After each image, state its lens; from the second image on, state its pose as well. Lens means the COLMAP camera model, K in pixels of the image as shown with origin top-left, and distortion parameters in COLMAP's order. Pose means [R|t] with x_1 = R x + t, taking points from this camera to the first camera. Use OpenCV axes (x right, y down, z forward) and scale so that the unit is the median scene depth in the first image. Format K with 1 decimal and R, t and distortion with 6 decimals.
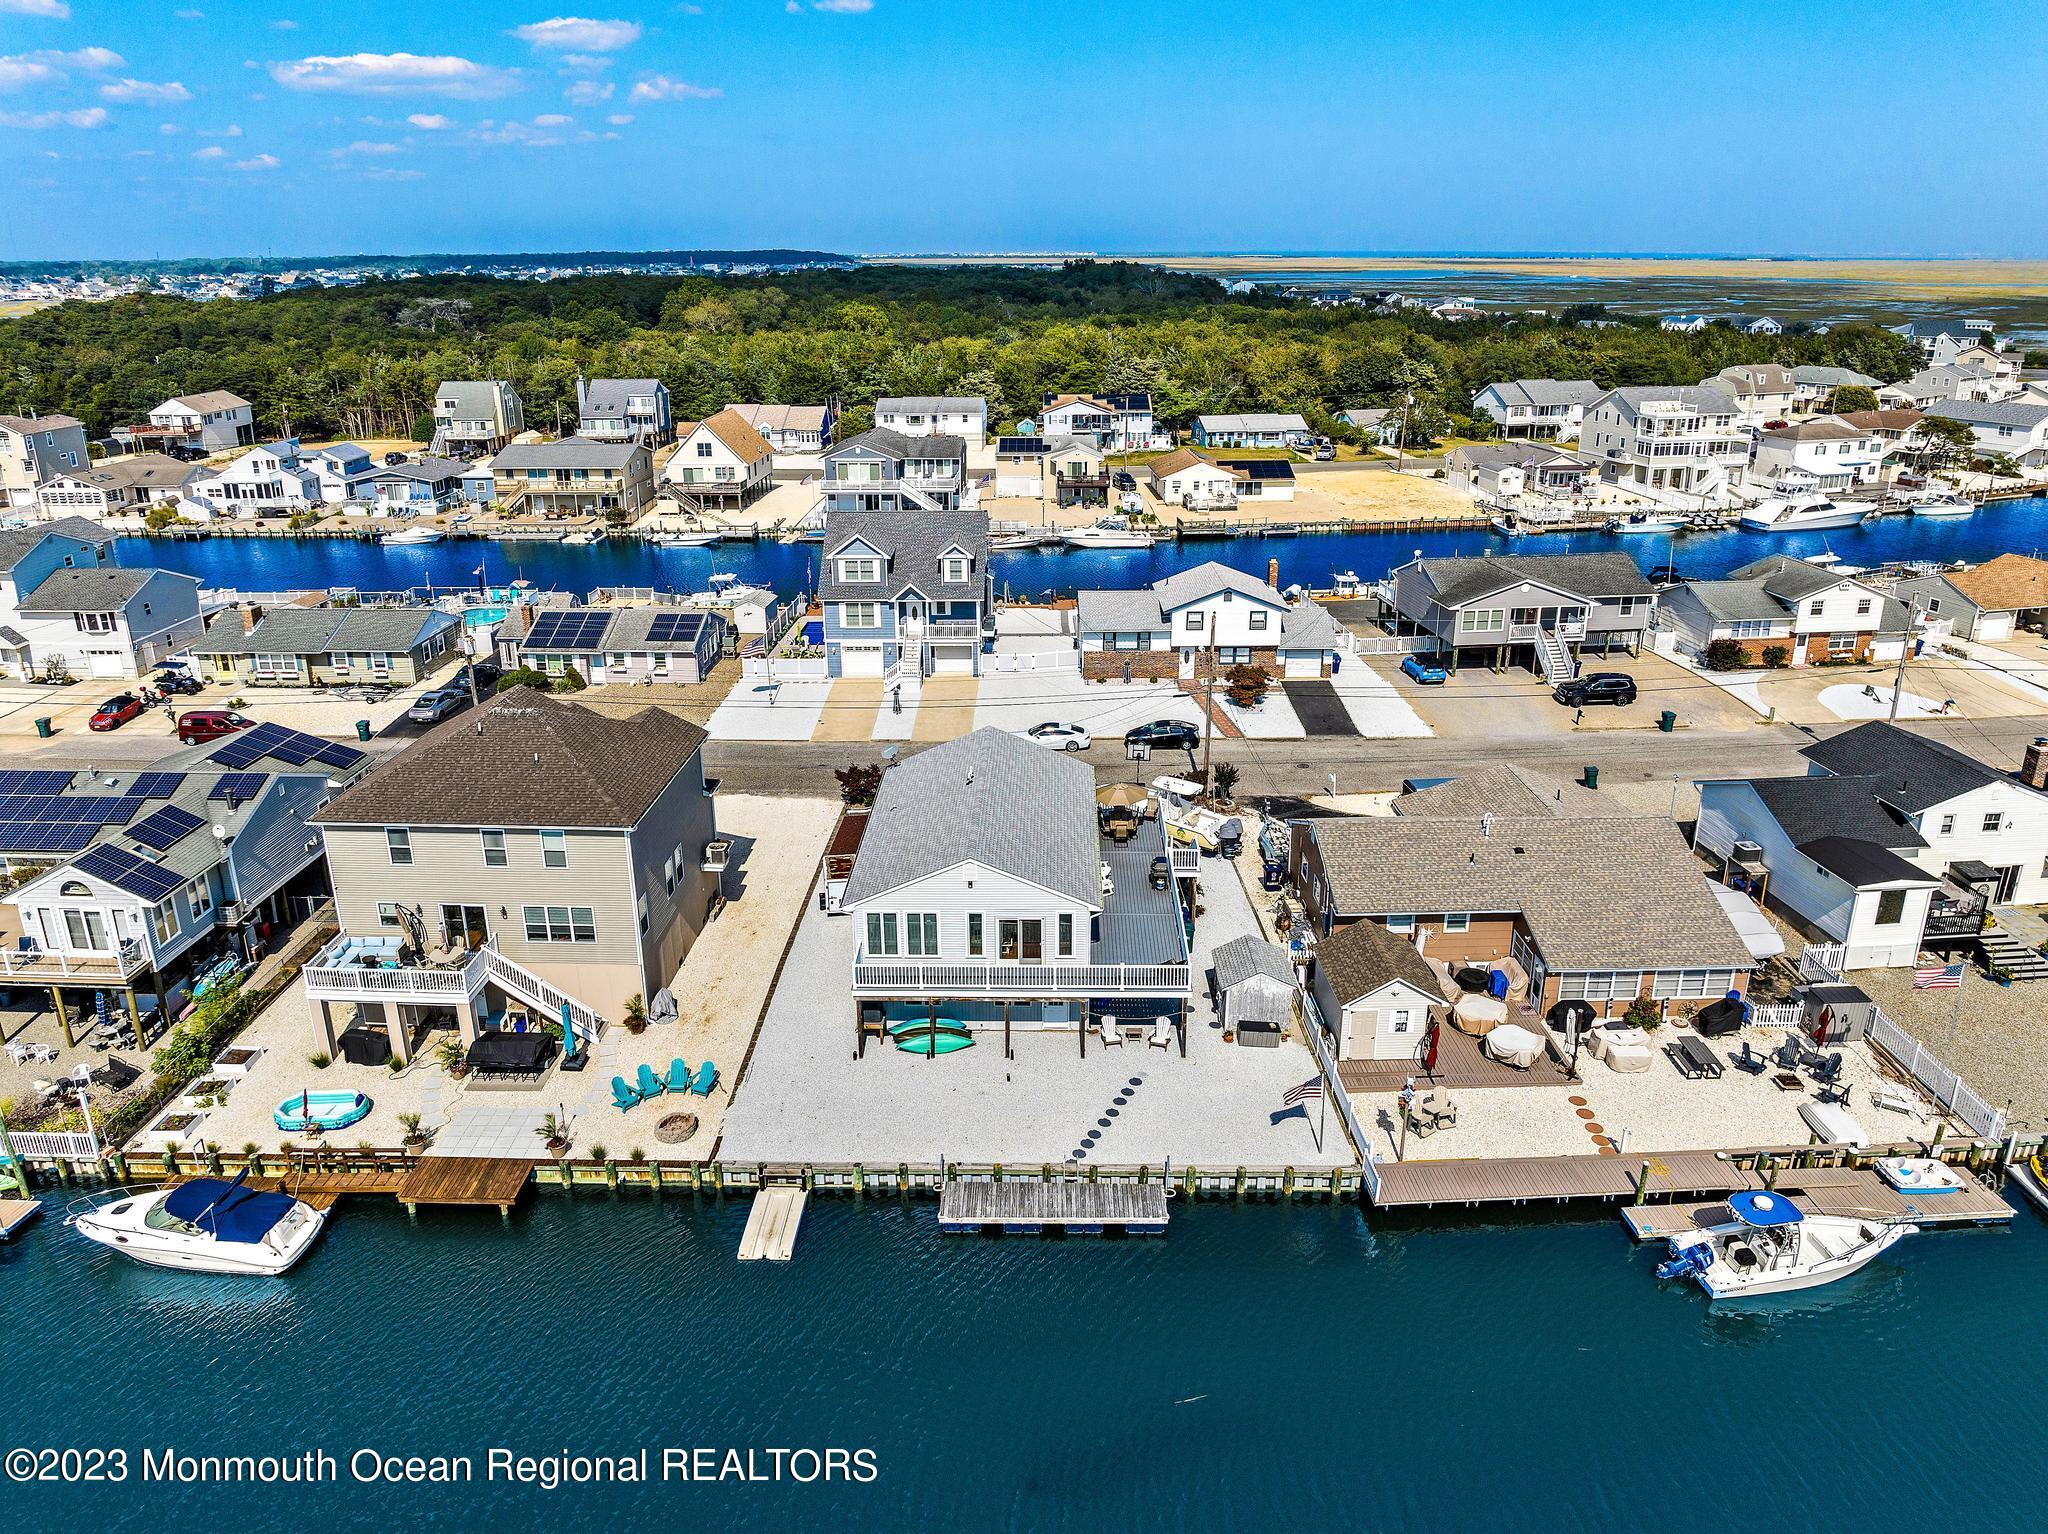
lens RADIAL K [[1434.7, 0, 1024.0], [0, 1434.7, 767.0], [0, 0, 1]] dist [-0.034785, -0.002156]
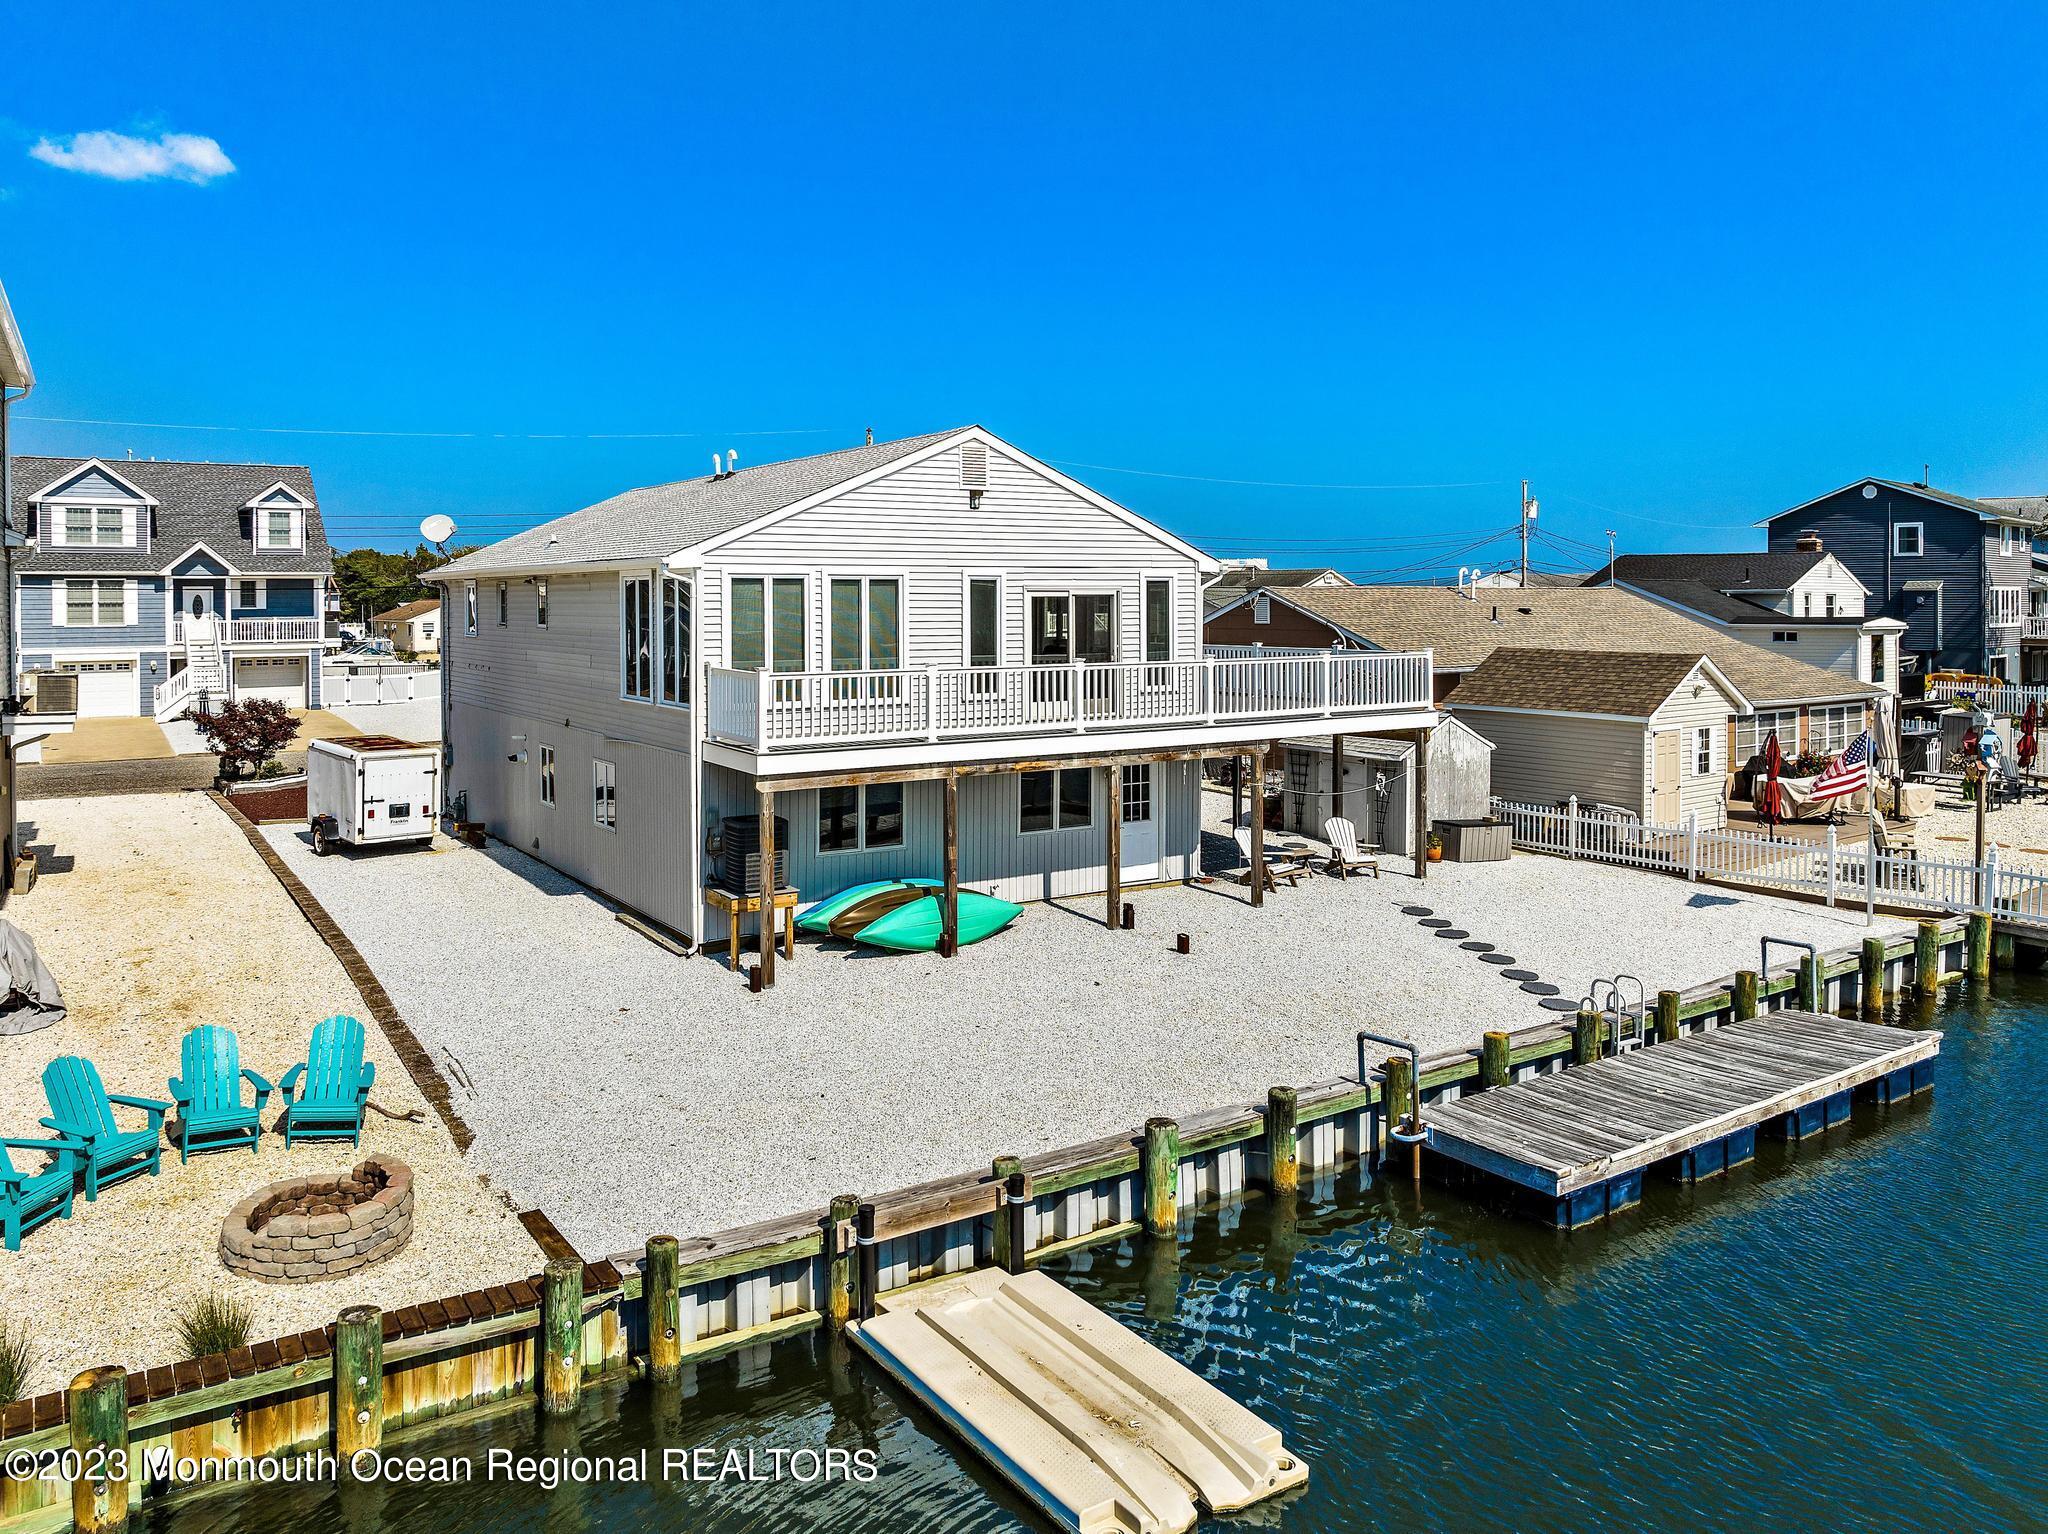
lens RADIAL K [[1490.2, 0, 1027.8], [0, 1490.2, 616.1], [0, 0, 1]] dist [-0.036577, -0.000256]
pose [[0.820704, -0.002395, 0.571348, -0.154199], [0.192090, 0.942938, -0.271973, 0.133633], [-0.538095, 0.332959, 0.774333, 0.392035]]
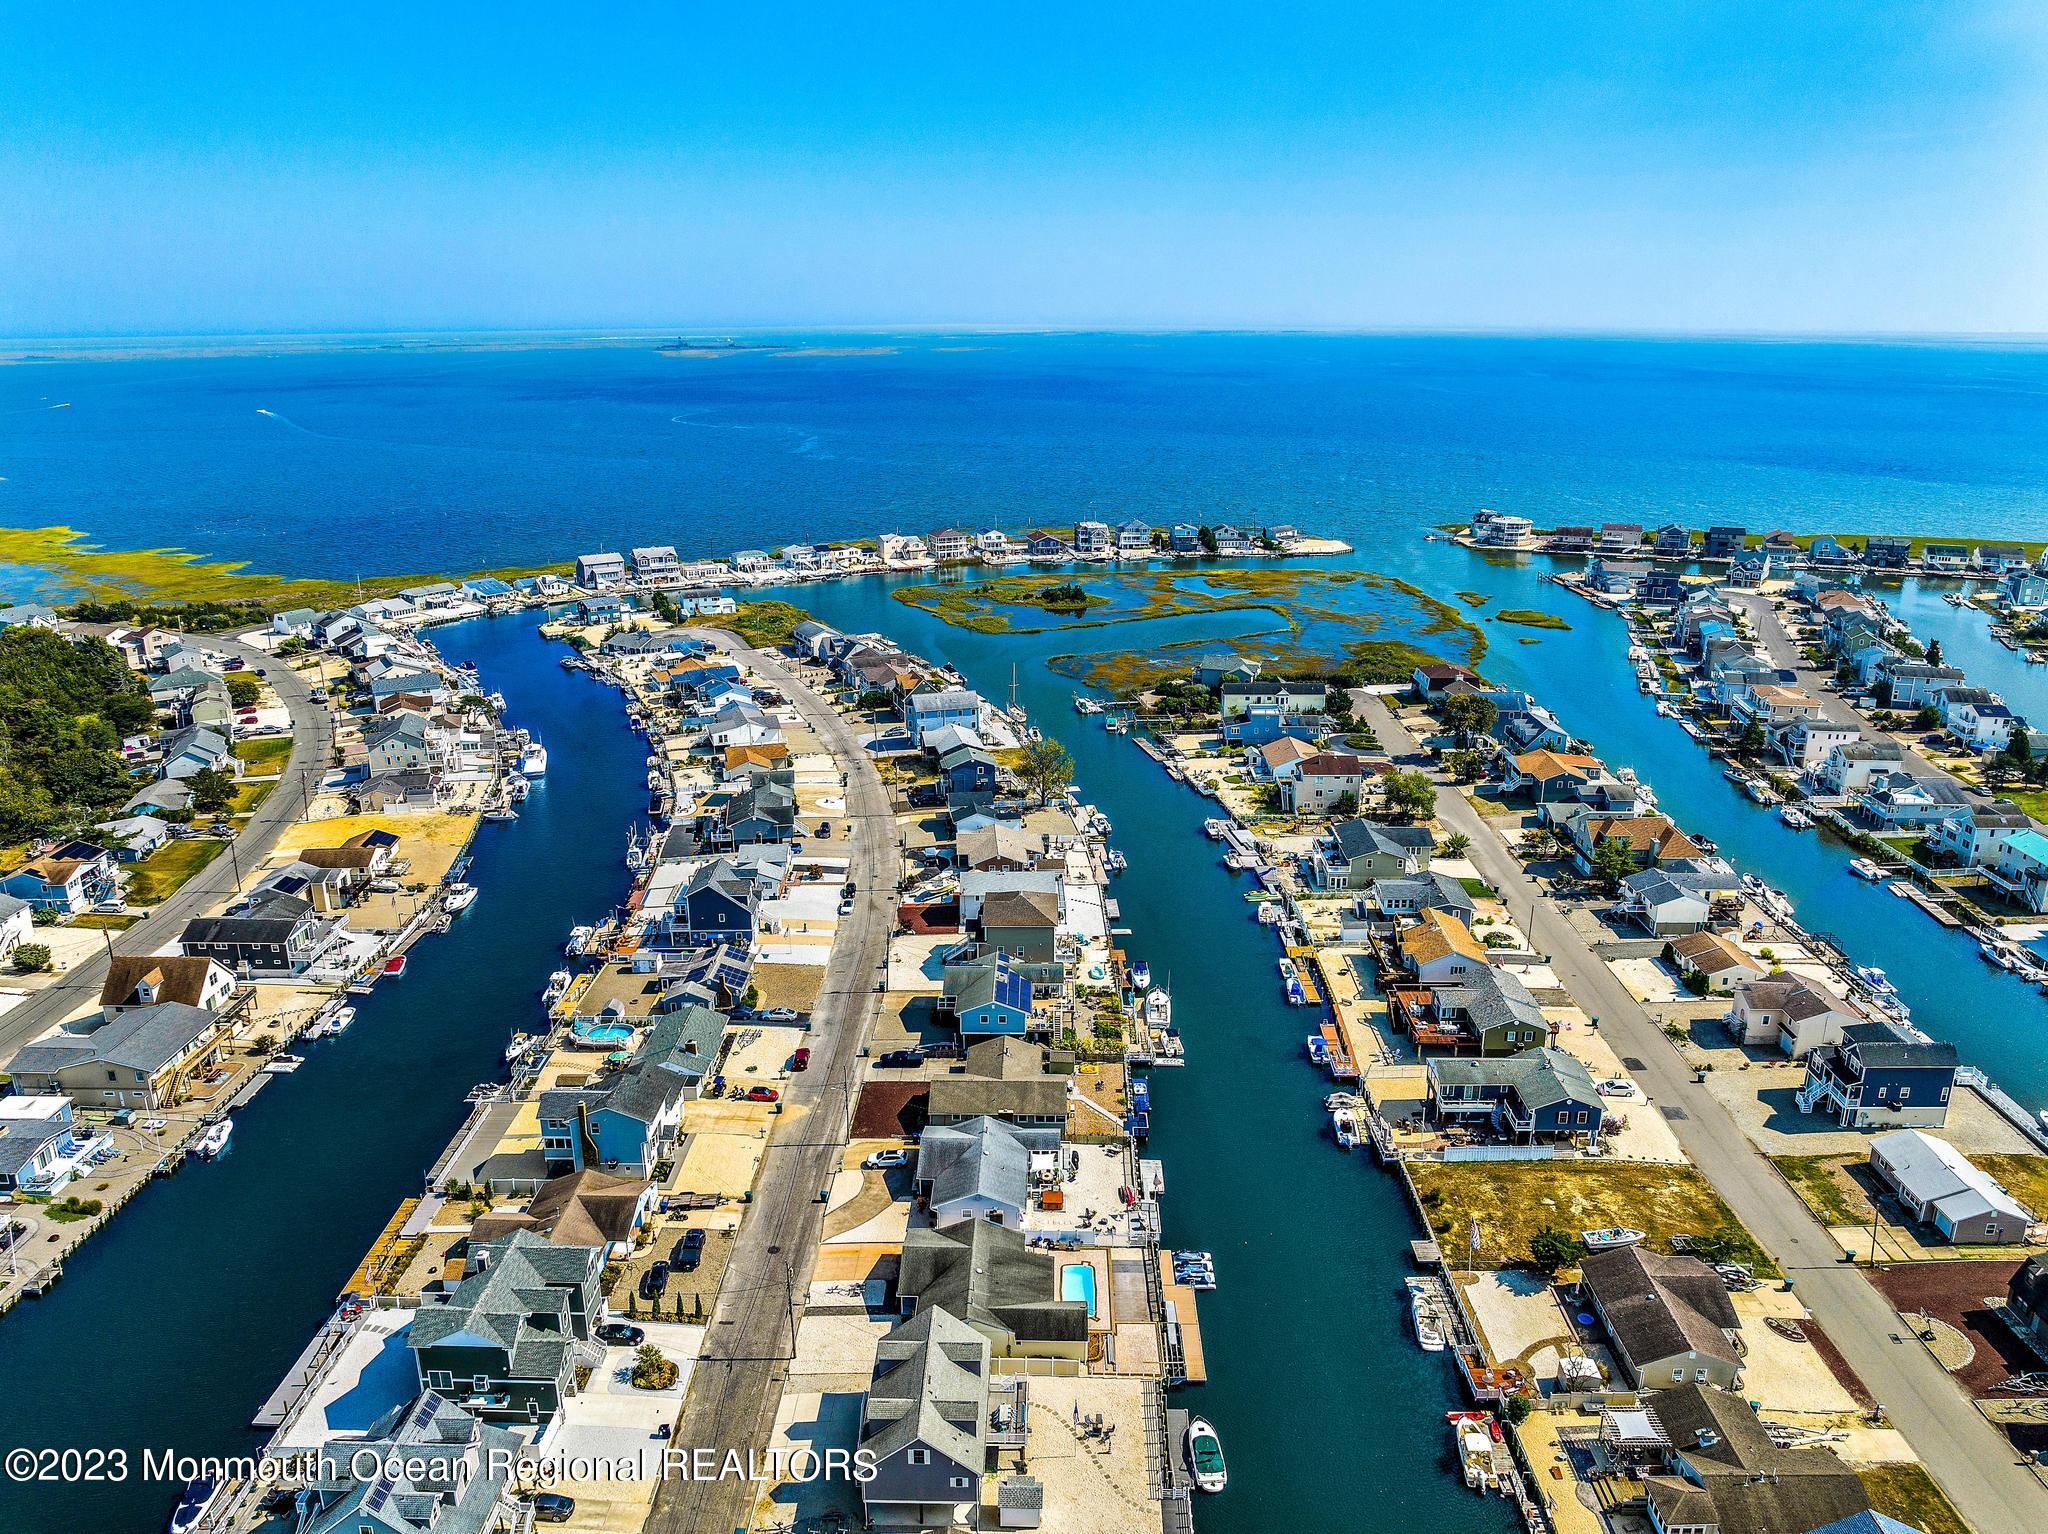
lens RADIAL K [[1434.7, 0, 1024.0], [0, 1434.7, 767.0], [0, 0, 1]] dist [-0.034785, -0.002156]
pose [[-0.032900, -0.295195, 0.954870, -2.496065], [0.348266, 0.892123, 0.287797, -0.914114], [-0.936818, 0.342017, 0.073455, 0.361127]]
